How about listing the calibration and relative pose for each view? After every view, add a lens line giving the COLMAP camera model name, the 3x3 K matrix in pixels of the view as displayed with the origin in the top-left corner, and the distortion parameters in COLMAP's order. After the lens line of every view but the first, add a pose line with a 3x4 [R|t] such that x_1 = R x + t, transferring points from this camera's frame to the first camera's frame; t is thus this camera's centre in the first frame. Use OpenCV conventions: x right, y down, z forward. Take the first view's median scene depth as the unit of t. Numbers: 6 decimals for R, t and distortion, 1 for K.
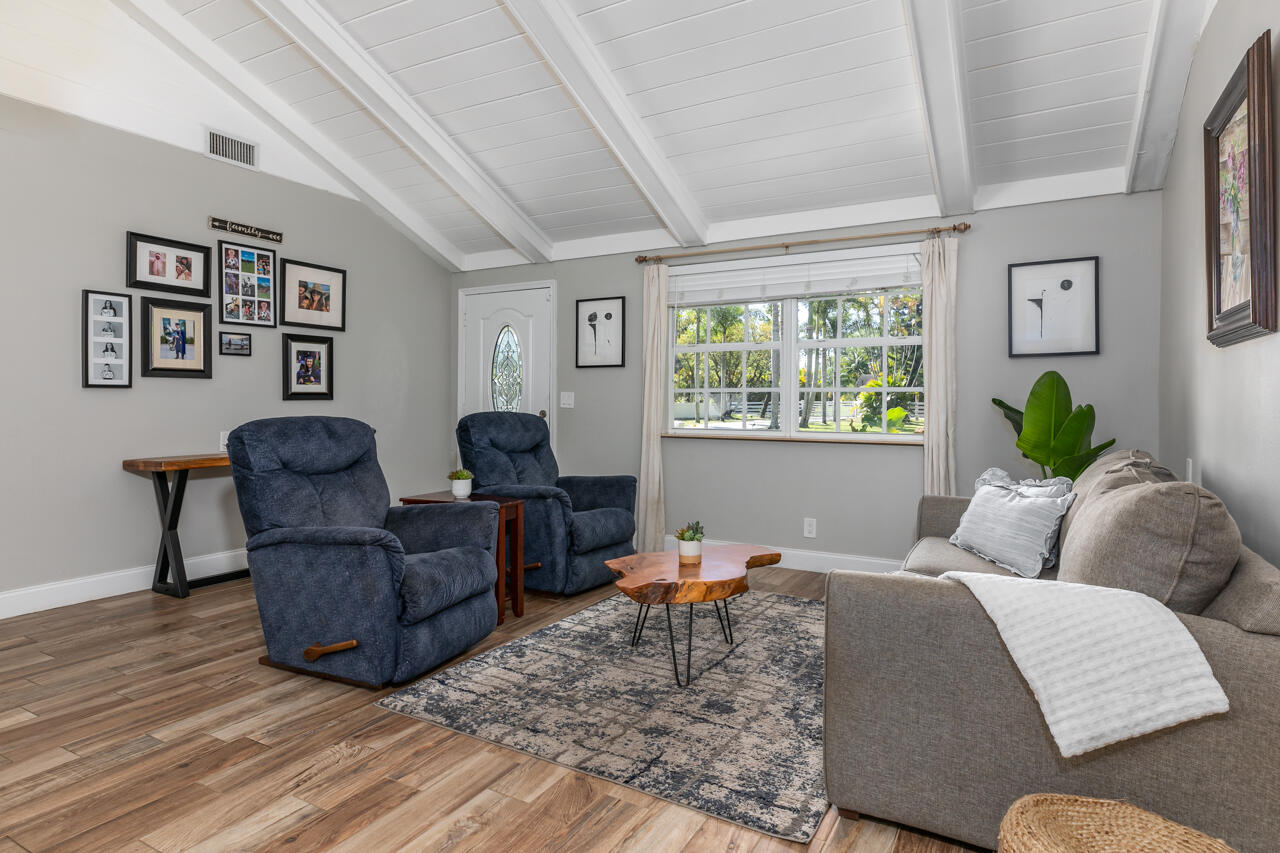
lens RADIAL K [[698.5, 0, 640.1], [0, 698.5, 400.5], [0, 0, 1]] dist [-0.001352, 0.000649]
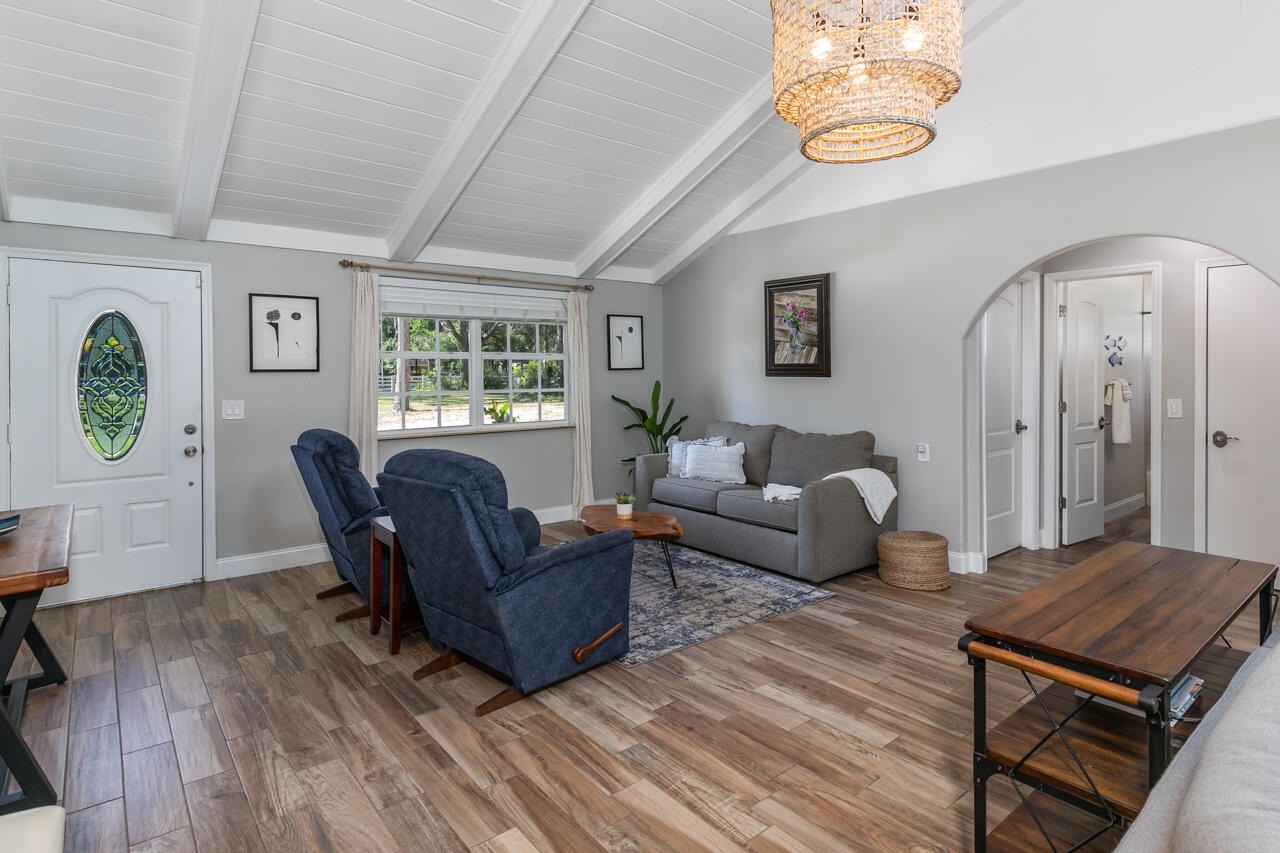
lens RADIAL K [[670.5, 0, 652.9], [0, 670.5, 377.7], [0, 0, 1]] dist [0.001693, 0.001252]
pose [[0.363512, -0.015983, 0.931452, -1.527639], [0.003746, 0.999870, 0.015695, -0.113240], [-0.931582, -0.002217, 0.363524, 0.527022]]
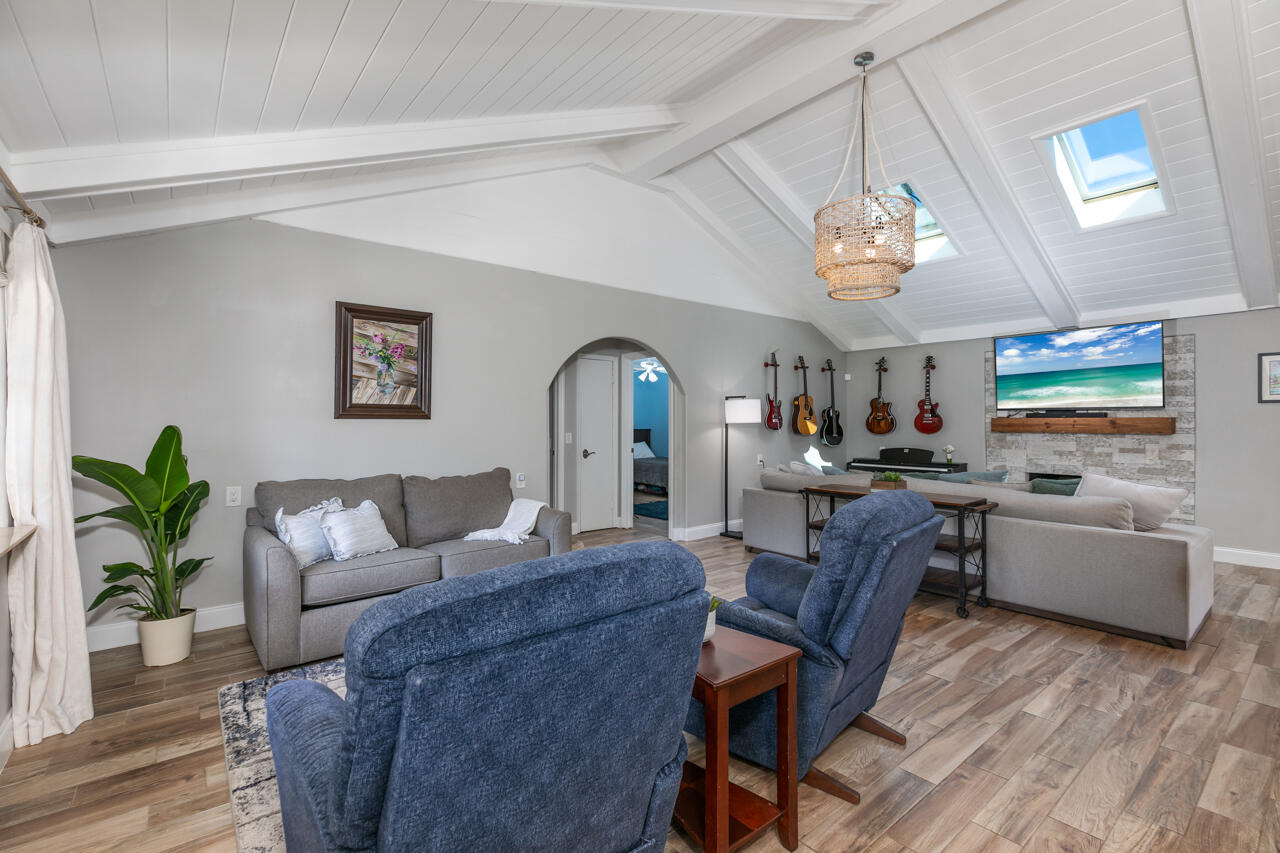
lens RADIAL K [[577.0, 0, 635.2], [0, 577.0, 418.0], [0, 0, 1]] dist [0.004599, -0.000765]
pose [[-0.926855, 0.000337, 0.375419, -0.588702], [-0.001567, 0.999987, -0.004765, -0.076374], [-0.375416, -0.005004, -0.926843, 2.200586]]
